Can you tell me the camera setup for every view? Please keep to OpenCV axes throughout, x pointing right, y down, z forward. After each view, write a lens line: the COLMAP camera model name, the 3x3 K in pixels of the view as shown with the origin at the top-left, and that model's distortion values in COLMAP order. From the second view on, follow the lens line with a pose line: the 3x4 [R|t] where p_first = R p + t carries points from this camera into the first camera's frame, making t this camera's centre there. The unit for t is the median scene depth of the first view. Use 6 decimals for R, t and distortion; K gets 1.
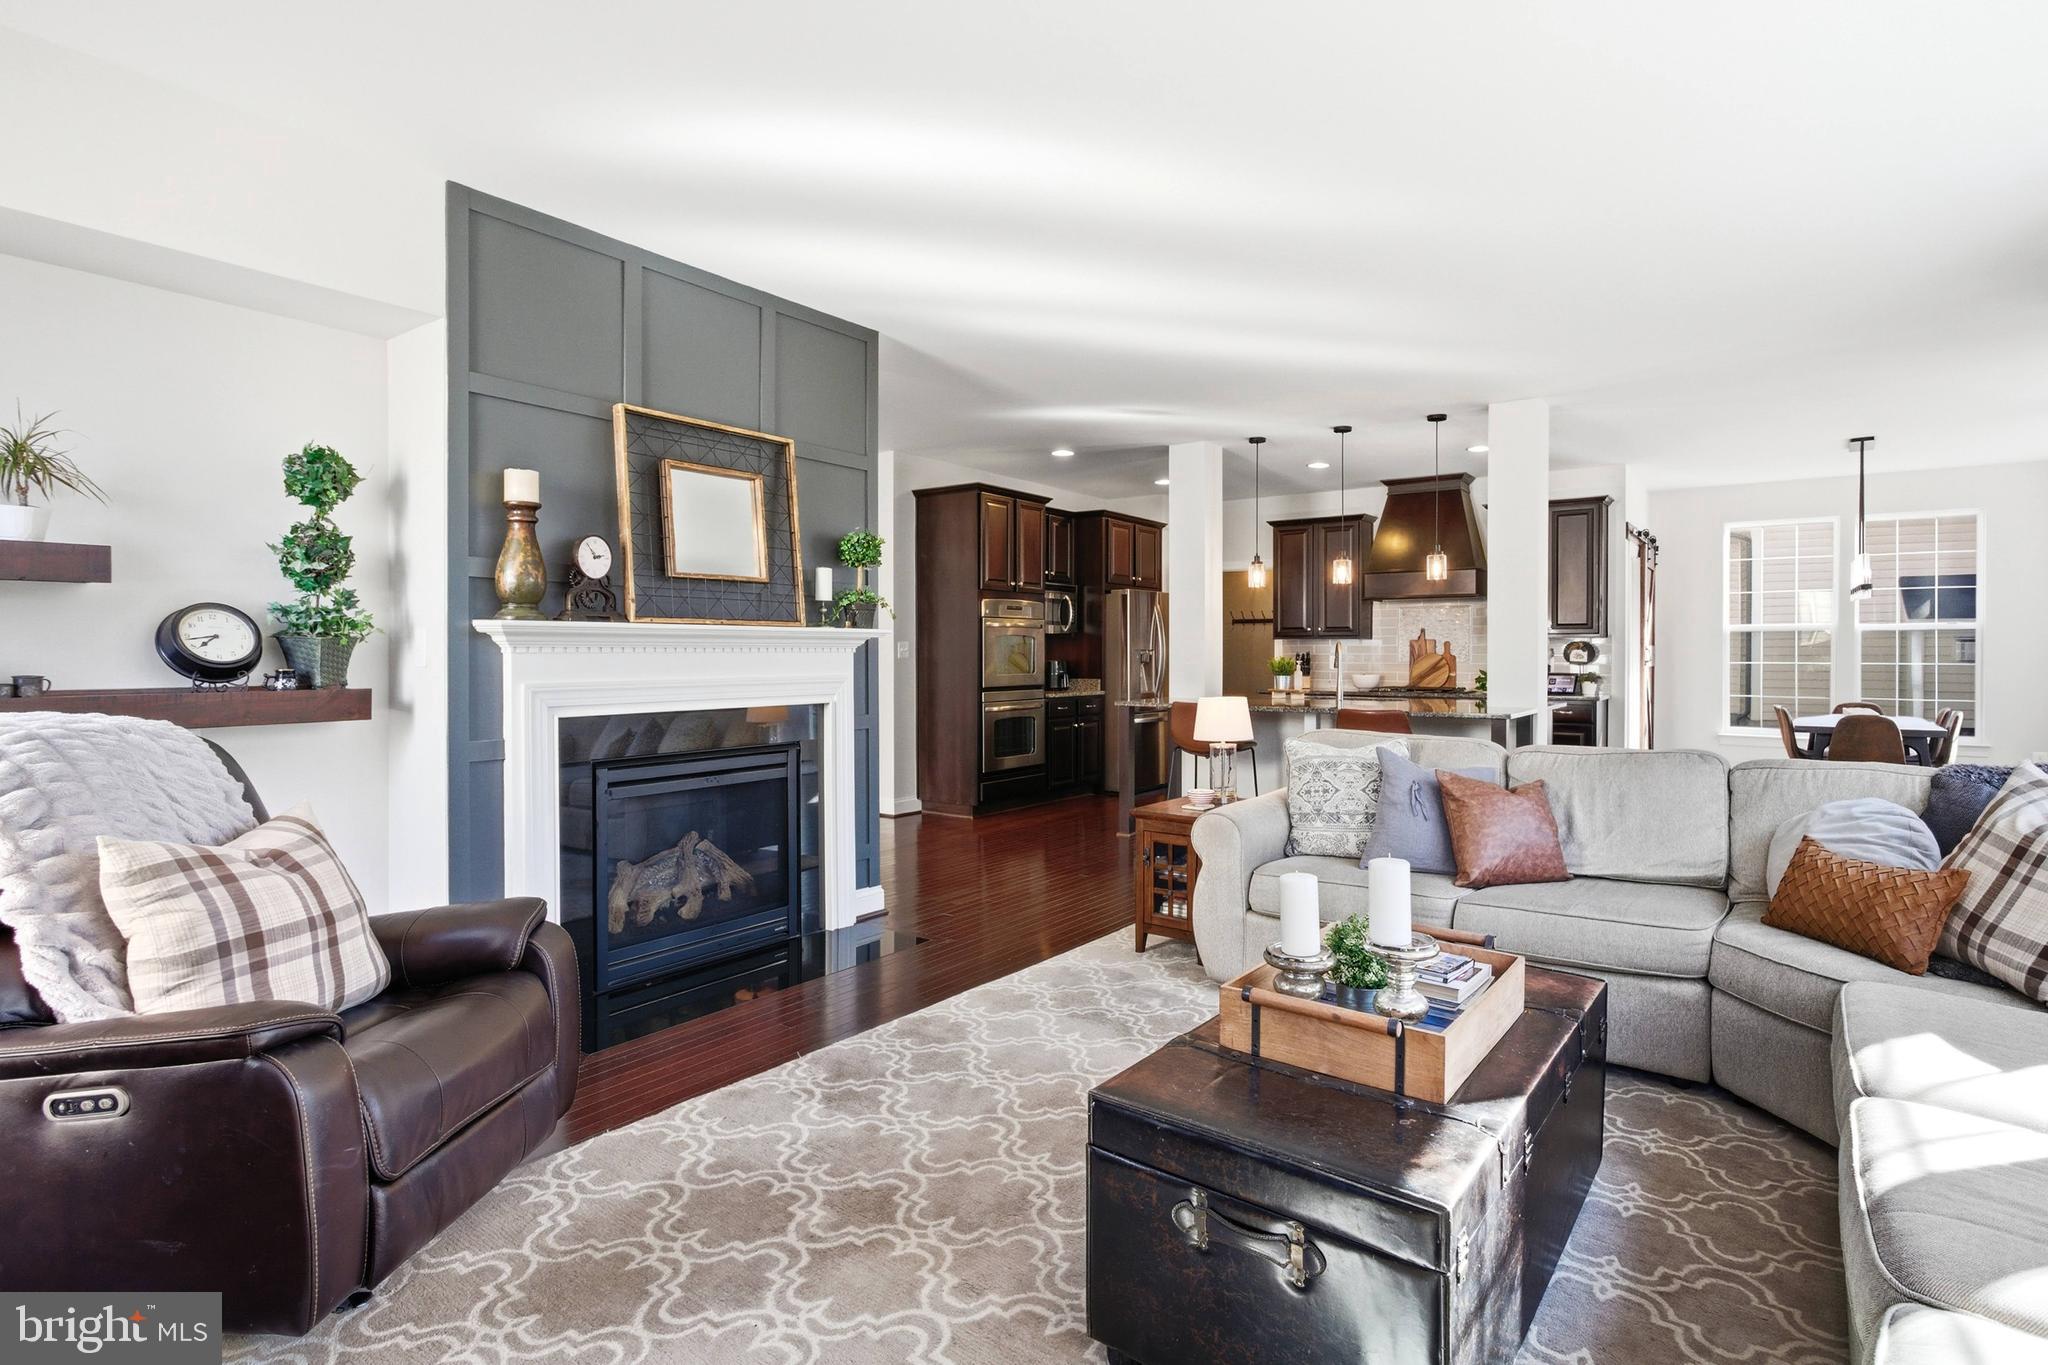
lens RADIAL K [[1033.3, 0, 1073.9], [0, 1033.3, 657.6], [0, 0, 1]] dist [0.002873, 0.000915]
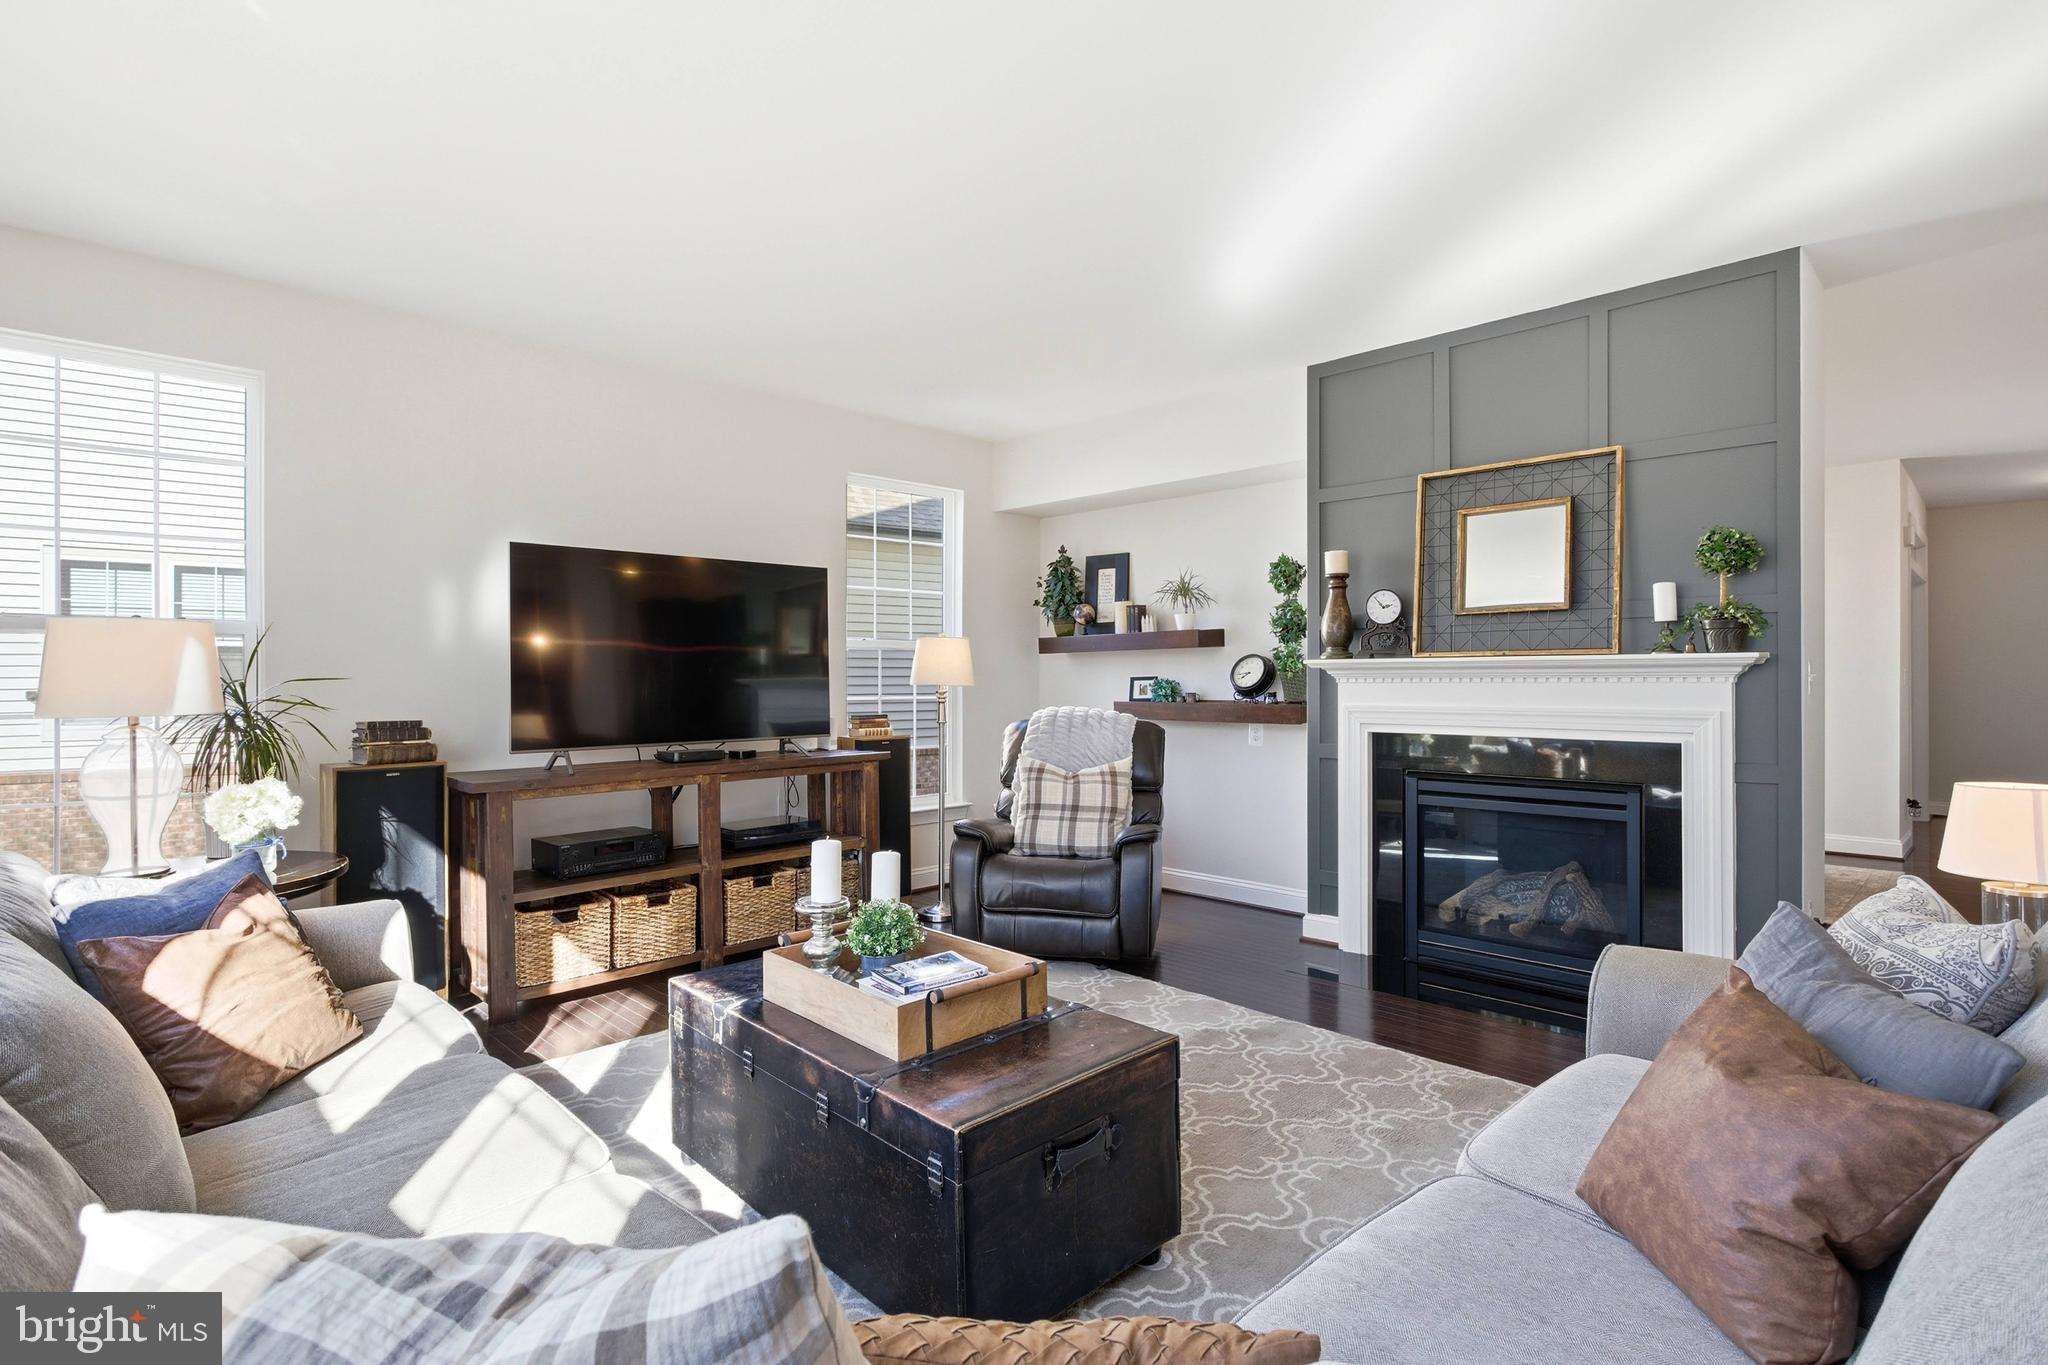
lens RADIAL K [[984.5, 0, 1032.4], [0, 984.5, 683.3], [0, 0, 1]] dist [-0.006609, 0.001809]
pose [[-0.170472, 0.008753, -0.985324, 0.780220], [-0.001788, 0.999956, 0.009192, -0.013761], [0.985361, 0.003329, -0.170449, 0.766926]]
